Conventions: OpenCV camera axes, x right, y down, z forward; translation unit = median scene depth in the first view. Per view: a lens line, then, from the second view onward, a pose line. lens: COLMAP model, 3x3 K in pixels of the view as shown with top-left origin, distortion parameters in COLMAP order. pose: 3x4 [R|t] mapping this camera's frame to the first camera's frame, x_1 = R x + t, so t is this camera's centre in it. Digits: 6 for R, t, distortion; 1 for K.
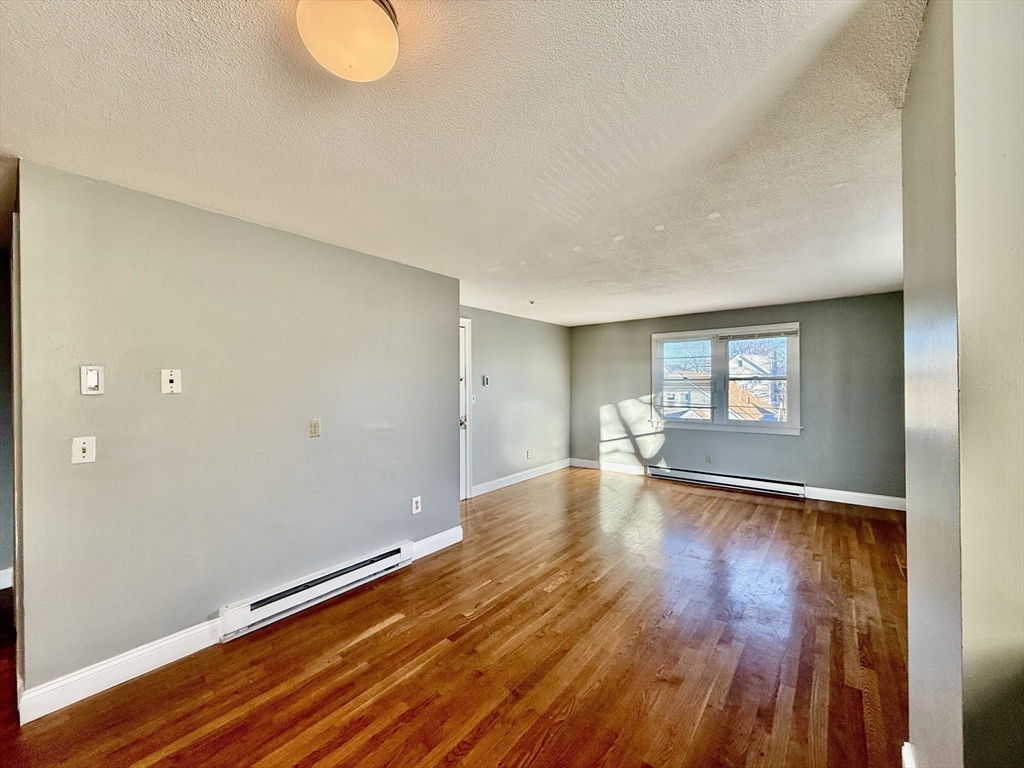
lens RADIAL K [[407.5, 0, 508.8], [0, 407.5, 383.9], [0, 0, 1]] dist [-0.000697, 0.000077]
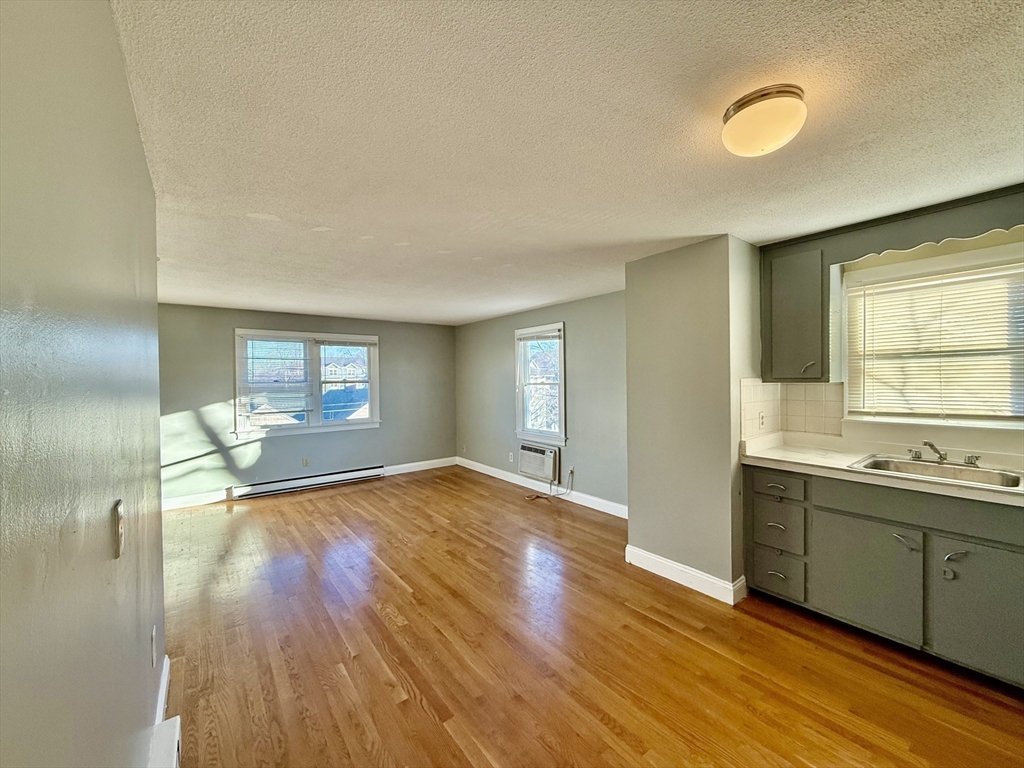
lens RADIAL K [[407.5, 0, 509.9], [0, 407.5, 383.3], [0, 0, 1]] dist [-0.000697, 0.000077]
pose [[0.237277, -0.005099, 0.971429, -0.502288], [0.008449, 0.999959, 0.003185, -0.010375], [-0.971405, 0.007452, 0.237311, 0.399980]]
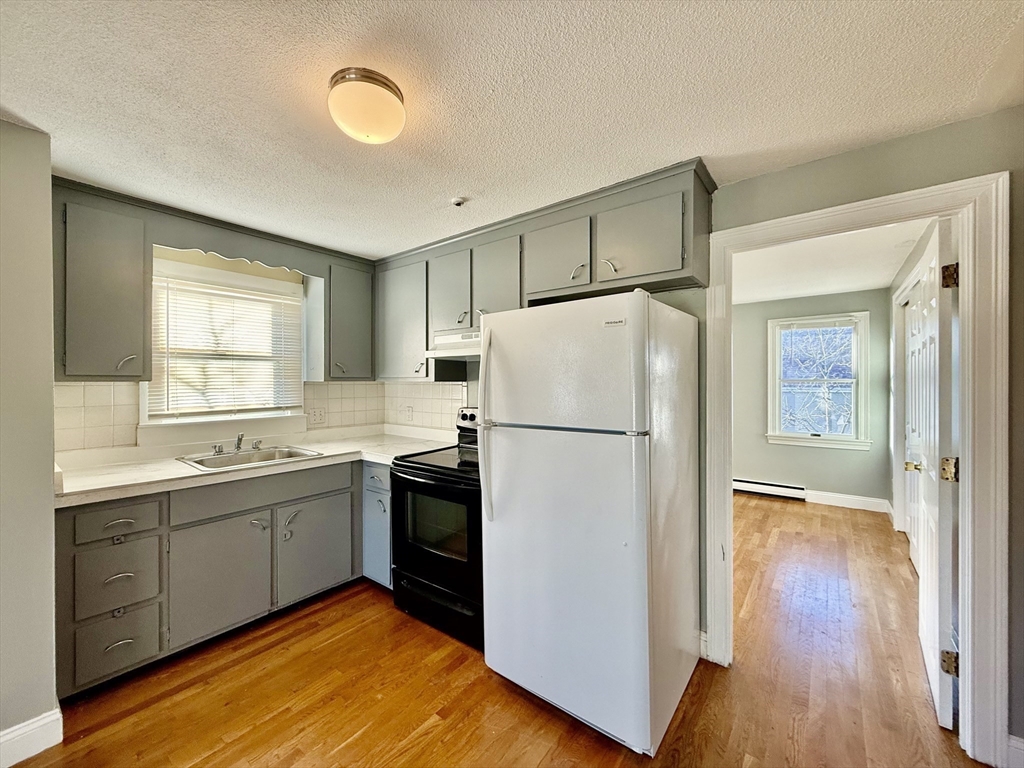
lens RADIAL K [[407.5, 0, 508.6], [0, 407.5, 383.7], [0, 0, 1]] dist [-0.000697, 0.000077]
pose [[-0.999860, 0.011594, -0.012043, -0.217132], [0.011575, 0.999932, 0.001641, 0.002586], [0.012061, 0.001501, -0.999926, 0.622272]]
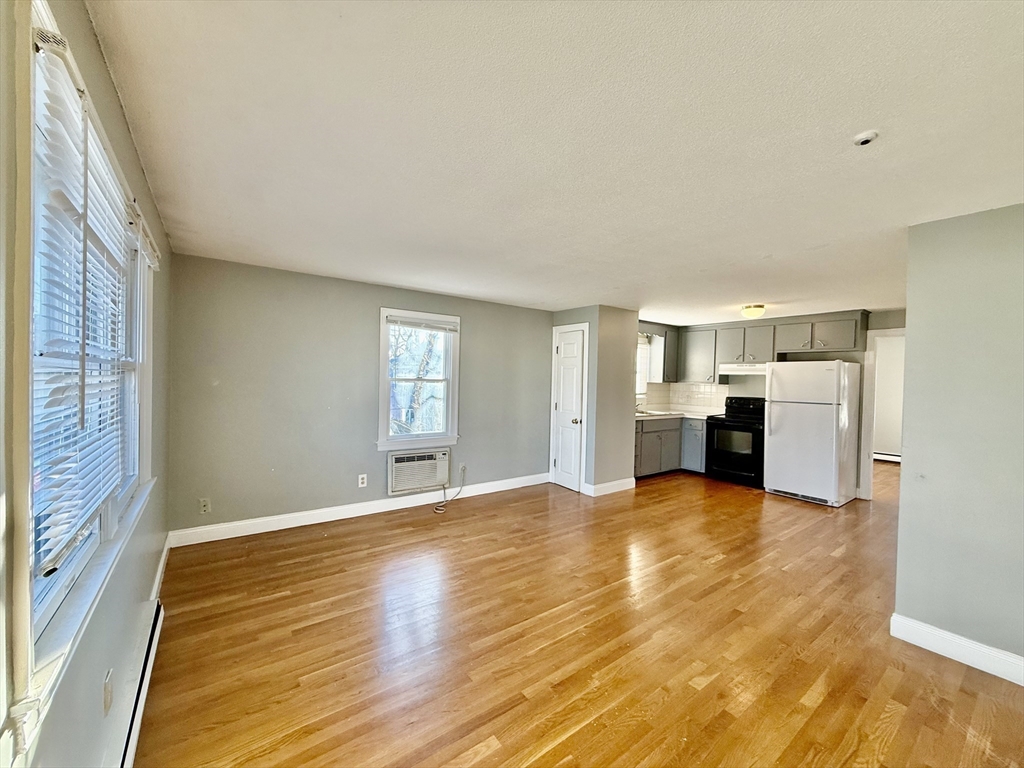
lens RADIAL K [[407.5, 0, 508.9], [0, 407.5, 383.9], [0, 0, 1]] dist [-0.000697, 0.000077]
pose [[-0.965729, -0.018871, 0.258867, 0.291069], [-0.016339, 0.999795, 0.011930, -0.010225], [-0.259039, 0.007292, -0.965839, 1.673895]]
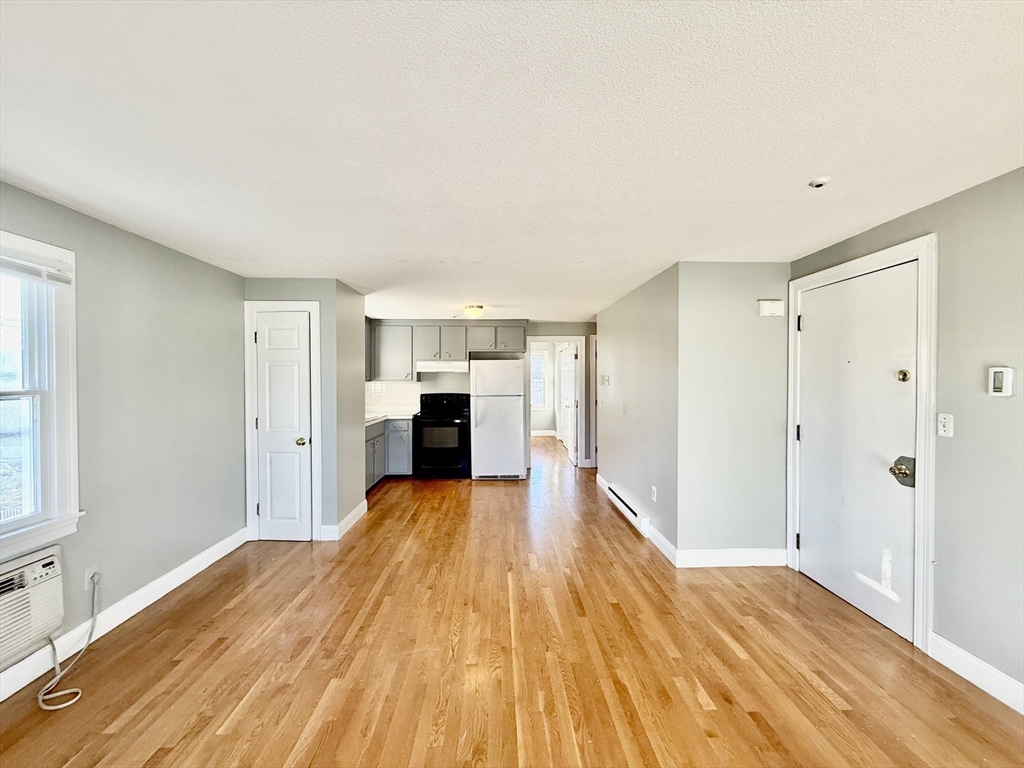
lens RADIAL K [[407.5, 0, 509.2], [0, 407.5, 384.0], [0, 0, 1]] dist [-0.000697, 0.000077]
pose [[-0.761996, 0.017773, -0.647338, 0.661029], [0.008435, 0.999811, 0.017521, -0.018740], [0.647527, 0.007890, -0.762002, 1.340989]]
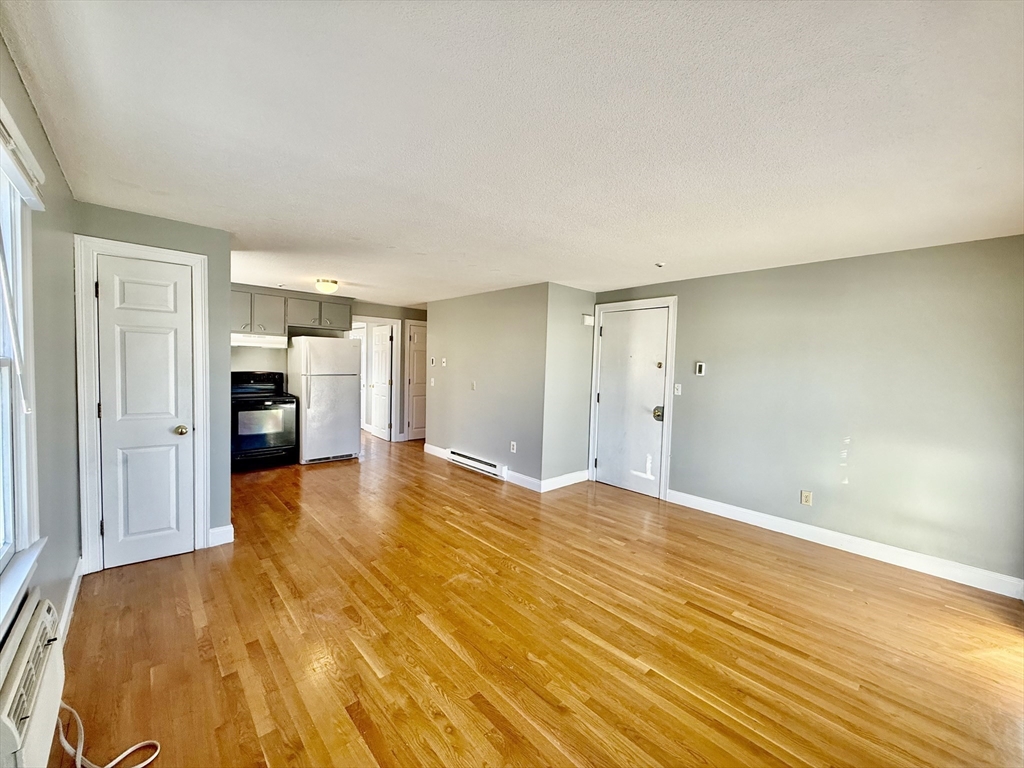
lens RADIAL K [[407.5, 0, 509.7], [0, 407.5, 383.0], [0, 0, 1]] dist [-0.000697, 0.000077]
pose [[-0.157596, 0.049514, -0.986262, 1.052251], [-0.026885, 0.998157, 0.054407, -0.016618], [0.987138, 0.035090, -0.155974, 1.025745]]
